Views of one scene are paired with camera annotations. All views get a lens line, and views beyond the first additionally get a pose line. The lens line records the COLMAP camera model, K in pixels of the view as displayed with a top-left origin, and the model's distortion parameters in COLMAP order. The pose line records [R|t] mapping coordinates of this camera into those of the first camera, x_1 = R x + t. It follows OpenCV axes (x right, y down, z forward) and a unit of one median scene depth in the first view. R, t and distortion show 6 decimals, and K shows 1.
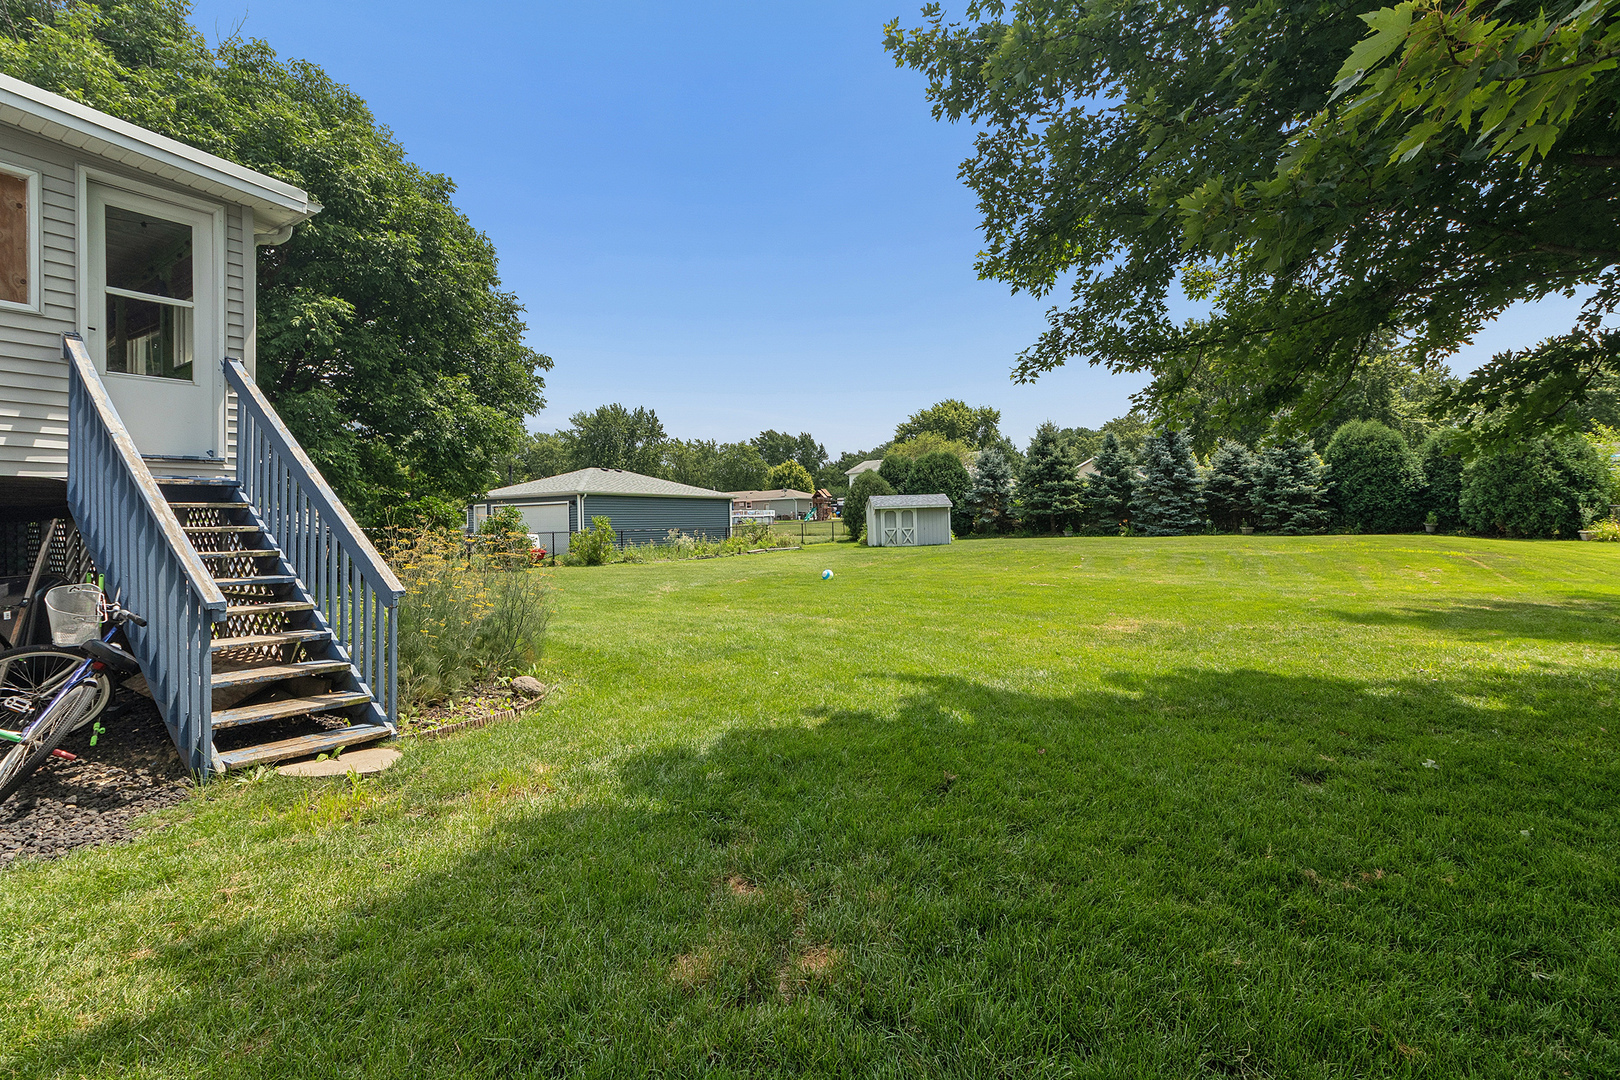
lens RADIAL K [[729.3, 0, 806.7], [0, 729.3, 522.6], [0, 0, 1]] dist [-0.001987, -0.000113]
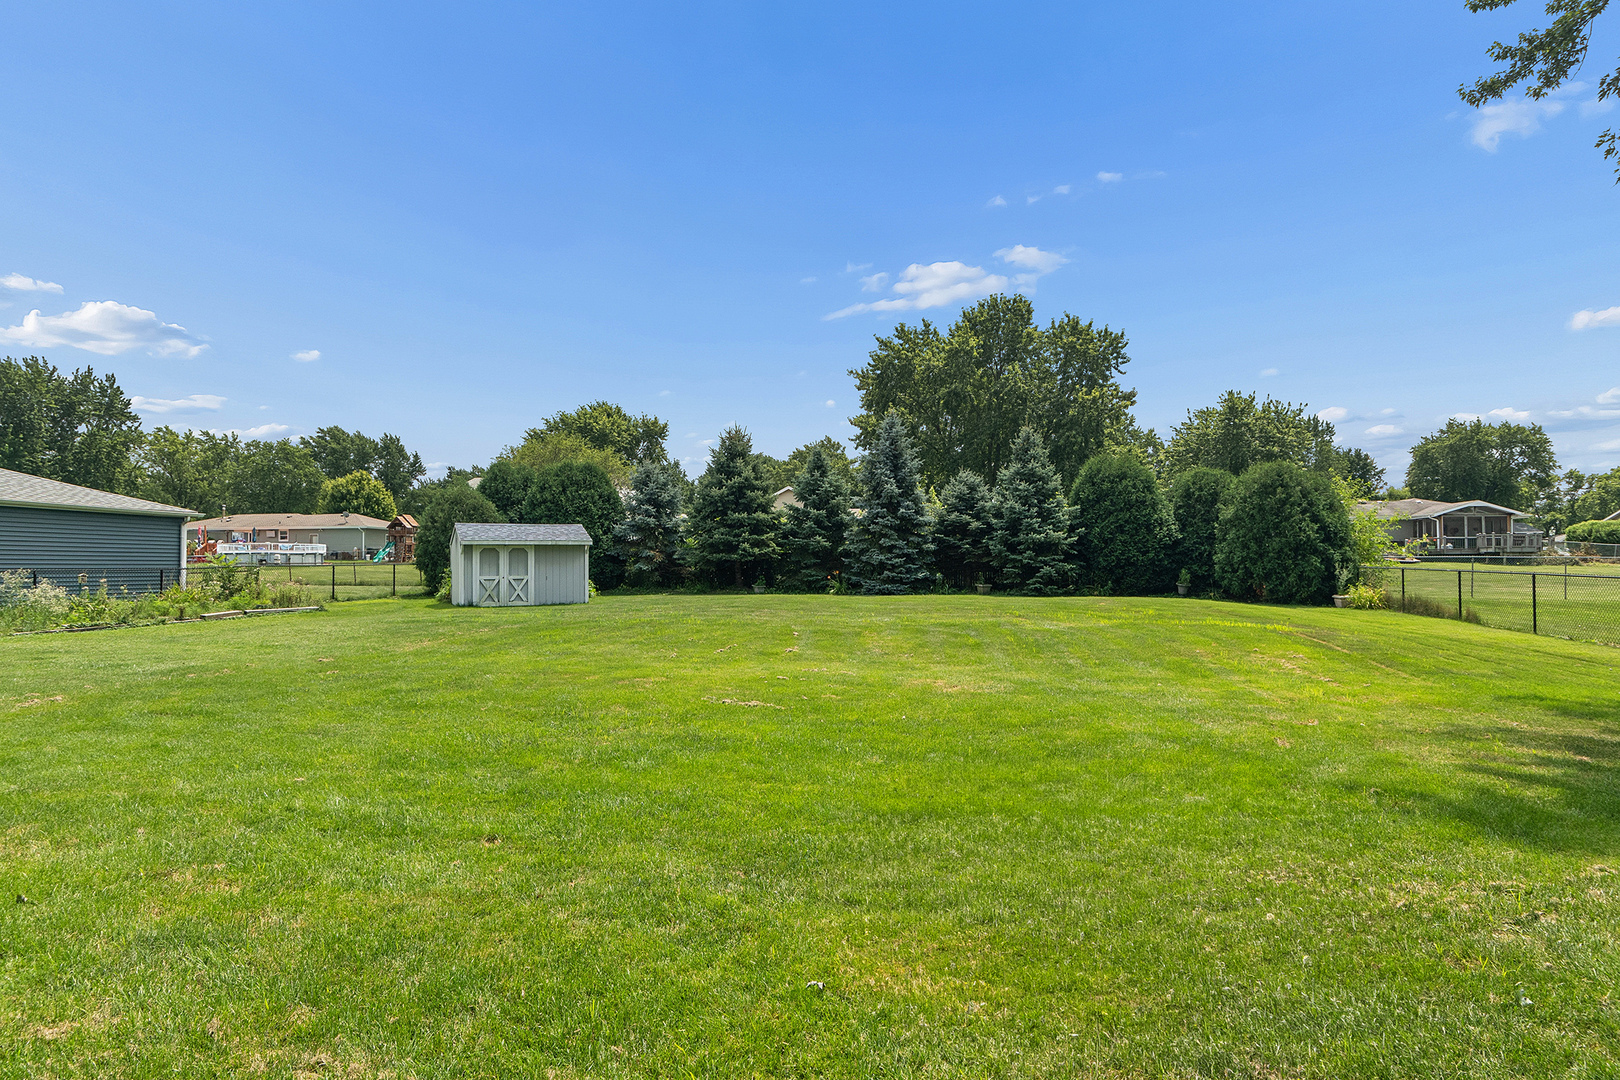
lens RADIAL K [[901.7, 0, 812.9], [0, 901.7, 540.4], [0, 0, 1]] dist [0.016129, 0.000722]
pose [[0.911557, 0.035185, 0.409665, 0.050116], [-0.022019, 0.999080, -0.036815, -0.000582], [-0.410583, 0.024538, 0.911493, 0.192281]]
